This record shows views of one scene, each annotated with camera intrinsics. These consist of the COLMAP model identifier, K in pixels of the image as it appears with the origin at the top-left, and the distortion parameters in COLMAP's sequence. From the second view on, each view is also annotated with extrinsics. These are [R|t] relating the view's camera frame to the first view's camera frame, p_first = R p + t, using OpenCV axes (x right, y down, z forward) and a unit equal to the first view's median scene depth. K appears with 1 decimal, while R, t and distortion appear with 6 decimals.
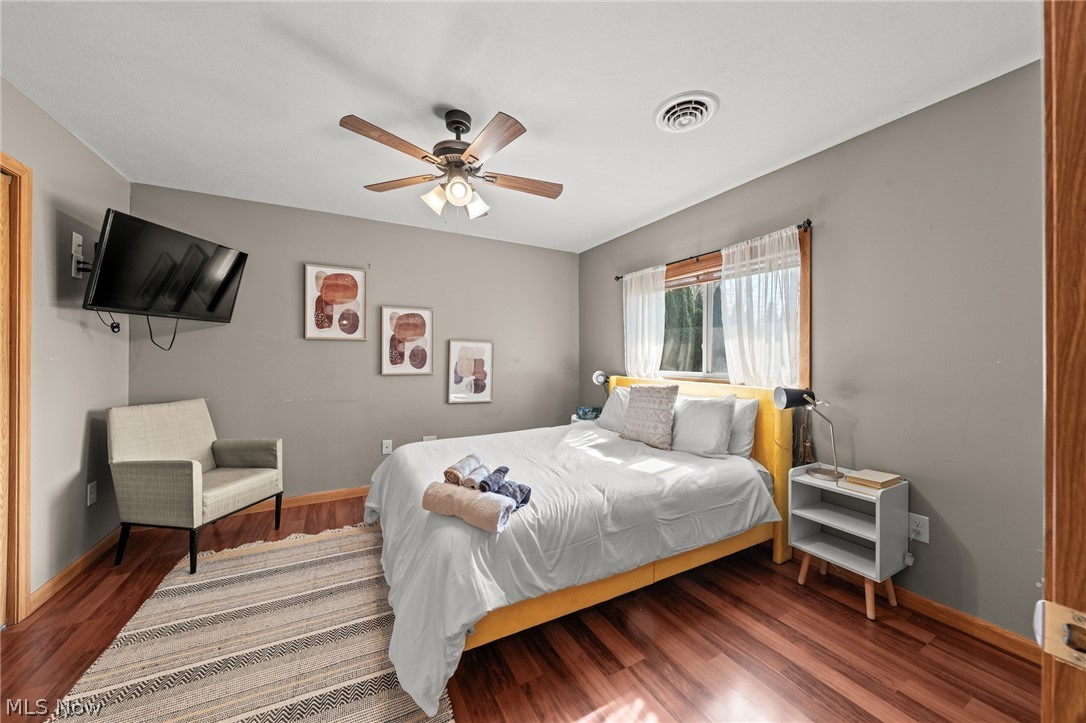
lens RADIAL K [[382.5, 0, 548.4], [0, 382.5, 362.3], [0, 0, 1]] dist [-0.004779, 0.000495]
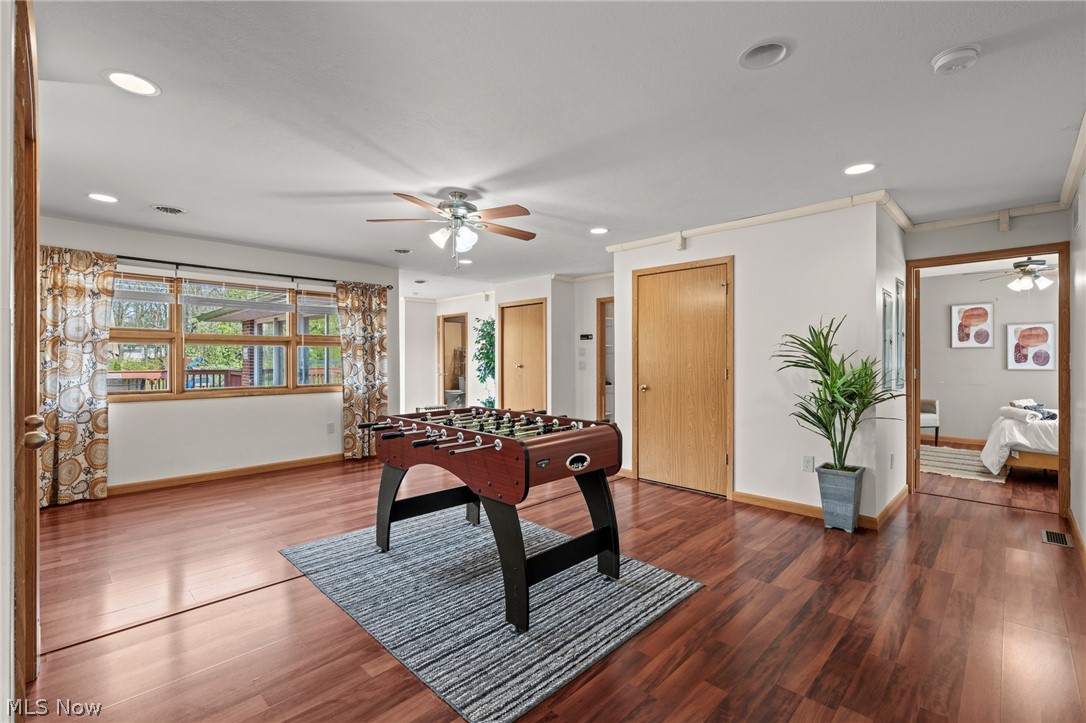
lens RADIAL K [[479.9, 0, 543.5], [0, 479.9, 359.5], [0, 0, 1]] dist [-0.001758, 0.000962]
pose [[0.291484, -0.005683, -0.956559, 0.900058], [-0.000109, 0.999982, -0.005974, 0.004358], [0.956576, 0.001845, 0.291479, -1.399148]]
